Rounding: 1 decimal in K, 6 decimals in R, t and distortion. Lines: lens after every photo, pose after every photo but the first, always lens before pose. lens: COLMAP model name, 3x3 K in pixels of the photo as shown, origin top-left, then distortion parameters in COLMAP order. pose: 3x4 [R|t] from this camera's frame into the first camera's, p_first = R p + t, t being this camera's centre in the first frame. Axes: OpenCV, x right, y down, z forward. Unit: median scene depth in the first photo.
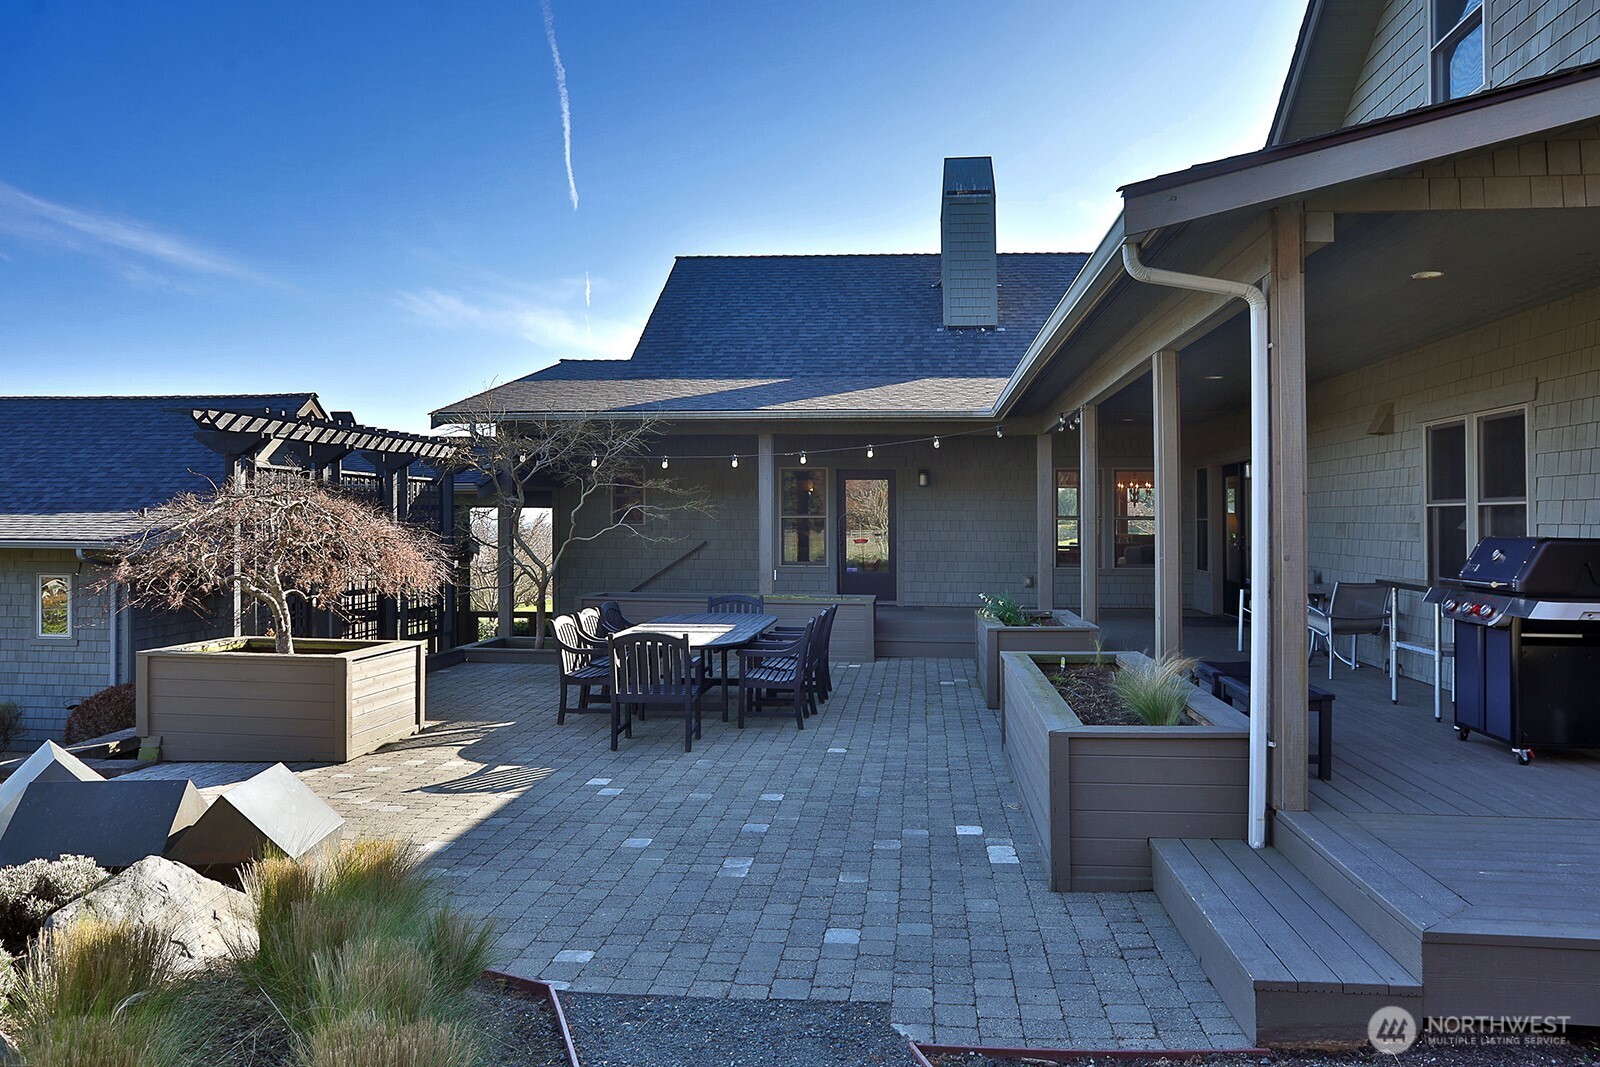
lens RADIAL K [[1164.6, 0, 800.0], [0, 1164.6, 533.5], [0, 0, 1]] dist [-0.000551, -0.000063]
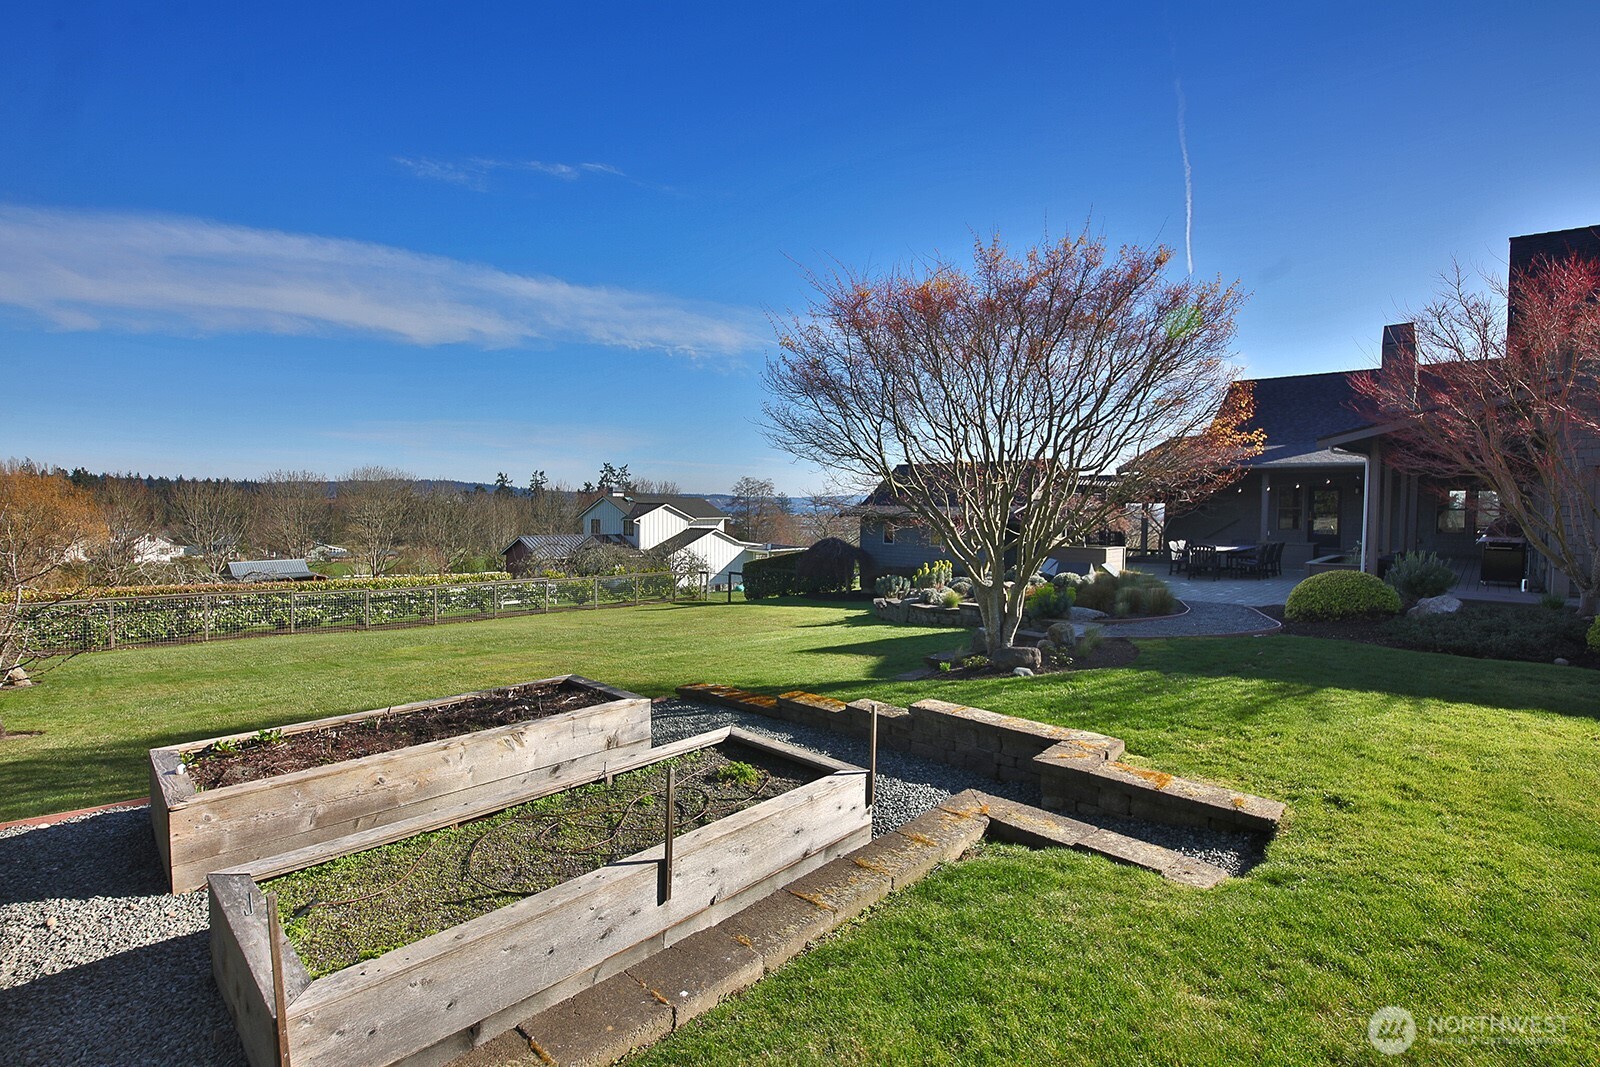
lens RADIAL K [[727.5, 0, 800.0], [0, 727.5, 533.5], [0, 0, 1]] dist [-0.064659, -0.000072]
pose [[0.781235, 0.042517, -0.622788, 0.136530], [-0.024409, 0.998995, 0.037580, 0.005245], [0.623760, -0.014157, 0.781488, -0.733300]]
